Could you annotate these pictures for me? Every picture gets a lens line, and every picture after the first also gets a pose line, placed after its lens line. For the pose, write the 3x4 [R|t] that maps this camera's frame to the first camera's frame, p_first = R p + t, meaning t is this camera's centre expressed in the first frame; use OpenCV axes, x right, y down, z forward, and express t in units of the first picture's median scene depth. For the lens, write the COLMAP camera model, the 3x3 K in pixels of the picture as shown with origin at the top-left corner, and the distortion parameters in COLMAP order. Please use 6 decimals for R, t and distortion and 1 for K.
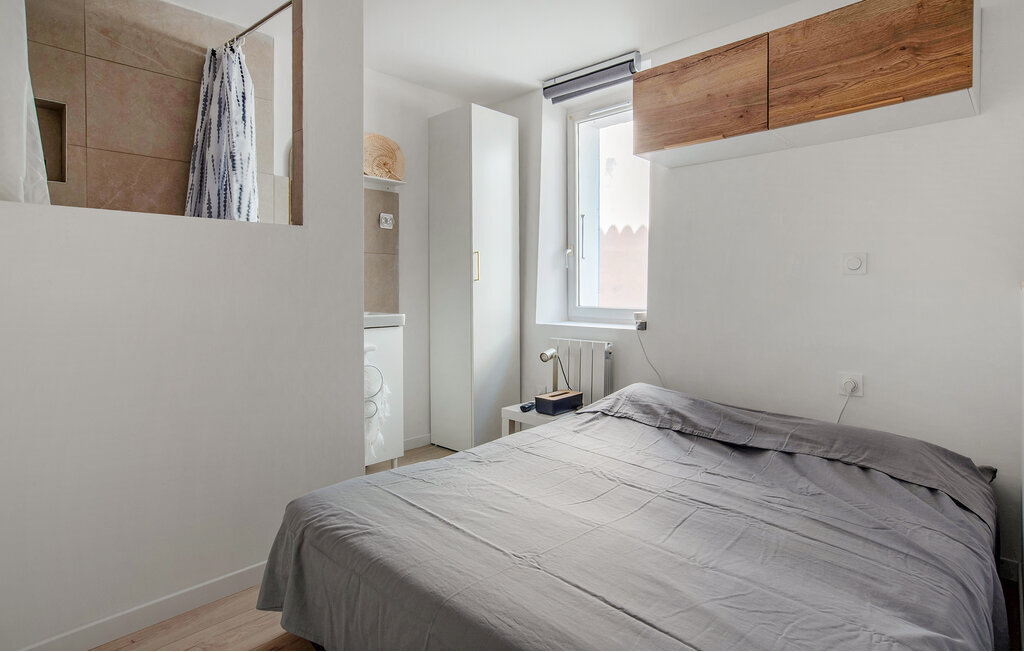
lens RADIAL K [[540.5, 0, 491.0], [0, 540.5, 284.8], [0, 0, 1]] dist [-0.000769, 0.024701]
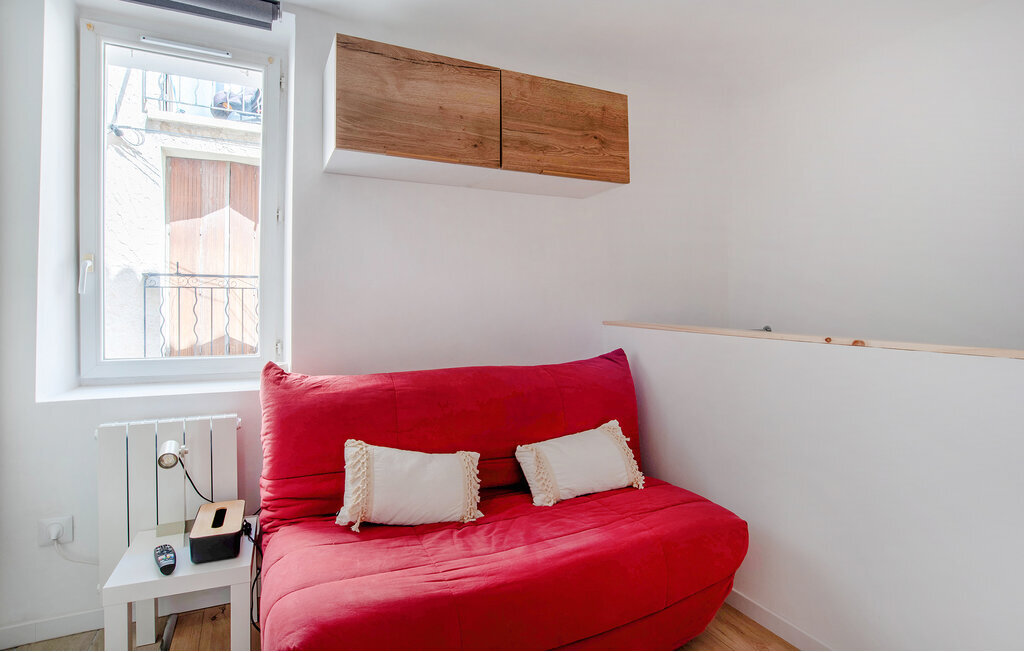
lens RADIAL K [[540.1, 0, 497.3], [0, 540.1, 304.9], [0, 0, 1]] dist [-0.041600, 0.018372]
pose [[0.321168, -0.011992, 0.946946, -0.409440], [-0.013620, 0.999758, 0.017280, -0.059248], [-0.946924, -0.018447, 0.320926, 0.693201]]
